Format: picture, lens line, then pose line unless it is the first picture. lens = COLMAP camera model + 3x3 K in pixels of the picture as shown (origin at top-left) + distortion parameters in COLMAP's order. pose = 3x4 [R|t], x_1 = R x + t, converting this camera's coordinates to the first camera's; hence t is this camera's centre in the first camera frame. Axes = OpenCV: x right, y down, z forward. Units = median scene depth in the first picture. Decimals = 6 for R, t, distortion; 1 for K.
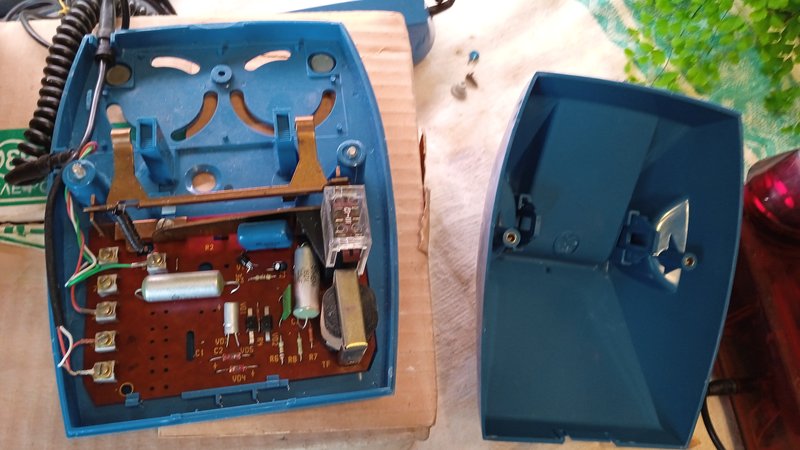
lens RADIAL K [[681.3, 0, 402.4], [0, 681.3, 218.9], [0, 0, 1]] dist [0.078411, -0.002983]
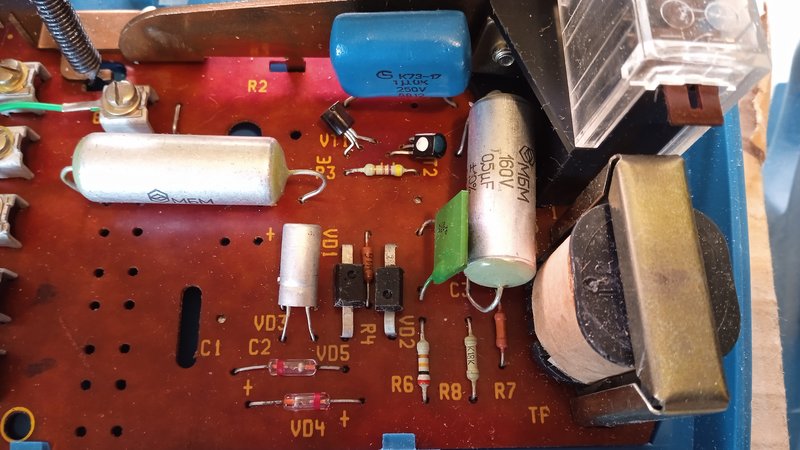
lens RADIAL K [[681.3, 0, 402.4], [0, 681.3, 218.9], [0, 0, 1]] dist [0.078411, -0.002983]
pose [[0.991313, 0.090840, -0.095118, -0.158804], [-0.083222, 0.993216, 0.081218, 0.083735], [0.101851, -0.072597, 0.992147, 0.631828]]
